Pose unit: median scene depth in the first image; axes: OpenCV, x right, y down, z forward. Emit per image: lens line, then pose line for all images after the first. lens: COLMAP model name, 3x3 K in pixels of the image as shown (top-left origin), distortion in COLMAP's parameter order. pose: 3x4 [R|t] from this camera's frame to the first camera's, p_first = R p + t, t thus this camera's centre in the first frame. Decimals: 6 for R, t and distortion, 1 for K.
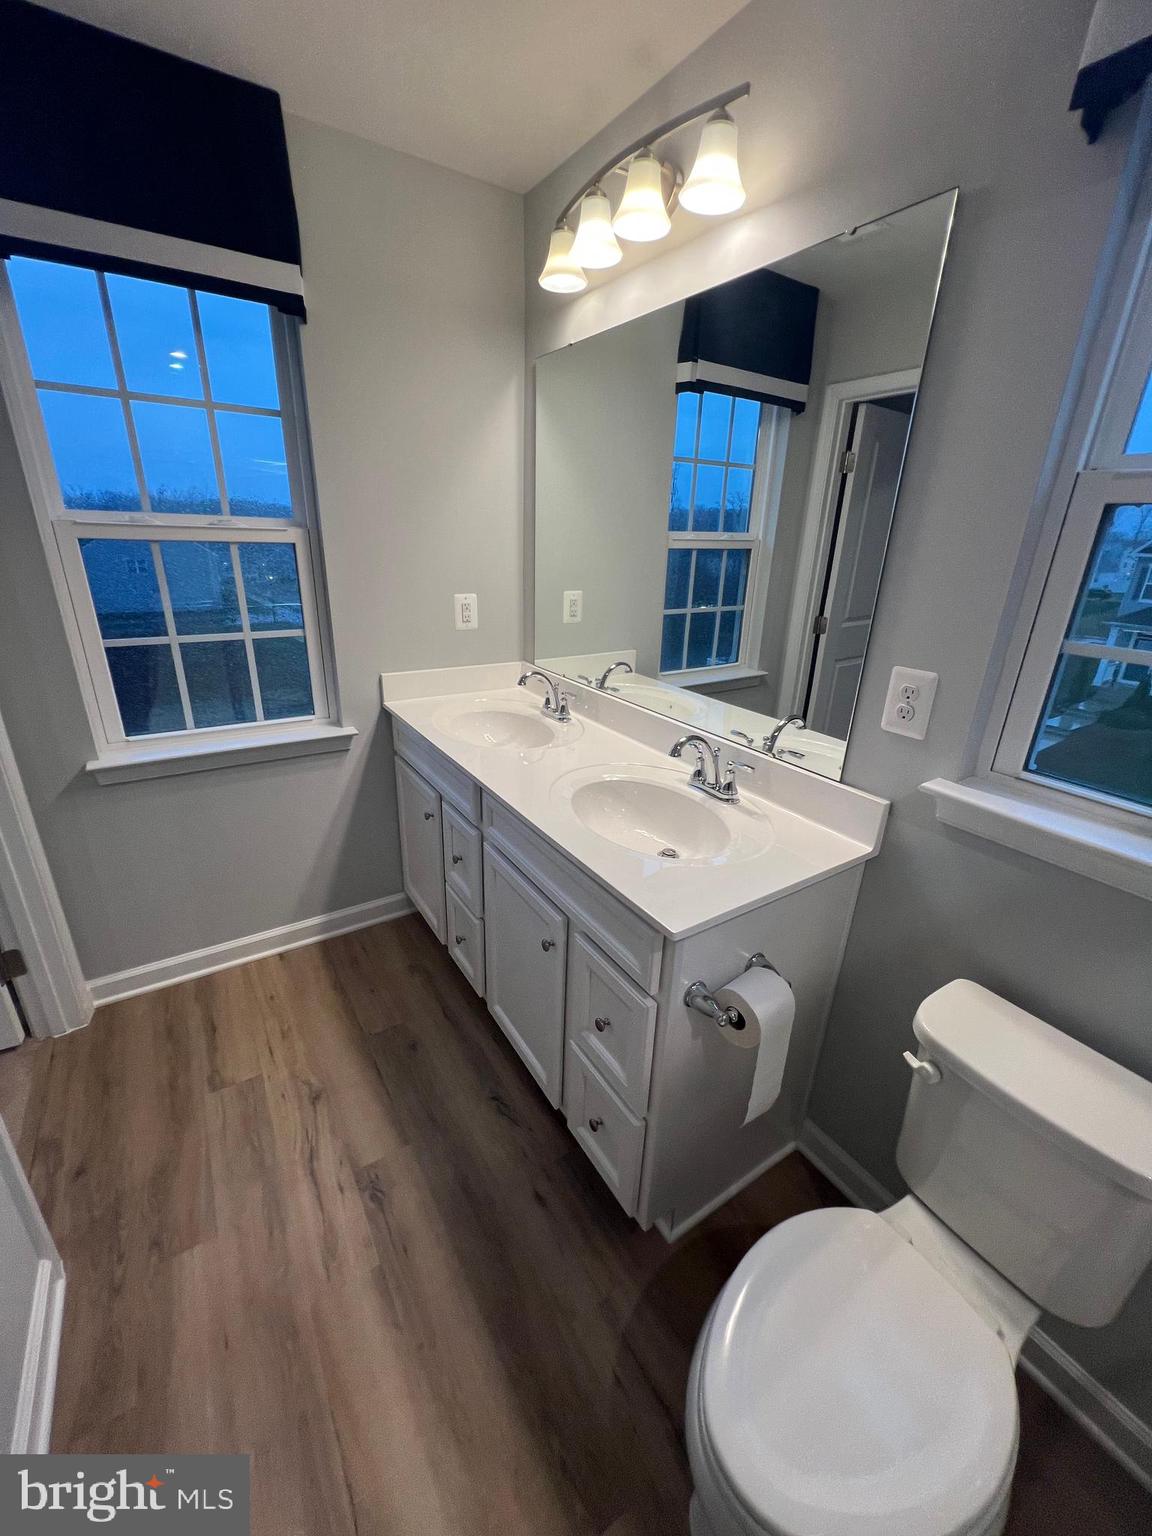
lens RADIAL K [[610.7, 0, 576.0], [0, 610.7, 768.0], [0, 0, 1]] dist [0.000478, -0.000050]
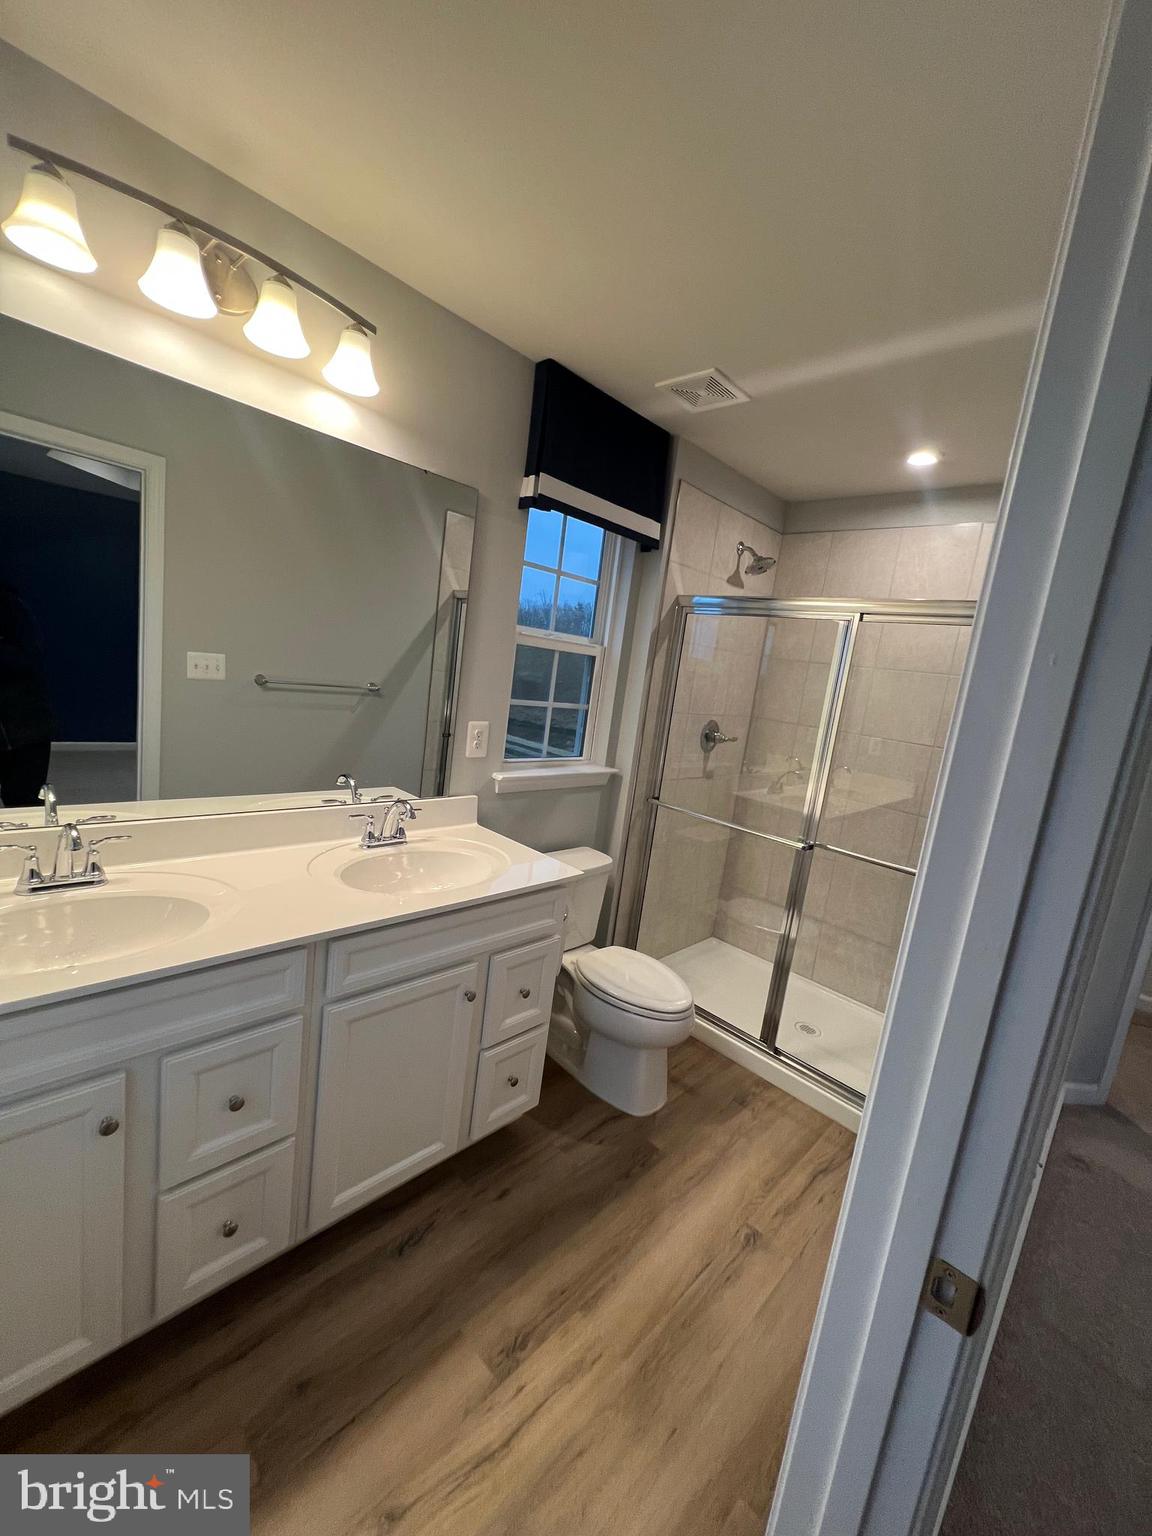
lens RADIAL K [[610.7, 0, 576.0], [0, 610.7, 768.0], [0, 0, 1]] dist [0.000478, -0.000050]
pose [[-0.215456, -0.216663, 0.952174, -1.110036], [0.223446, 0.938267, 0.264059, -0.381427], [-0.950605, 0.269653, -0.153743, 0.873118]]
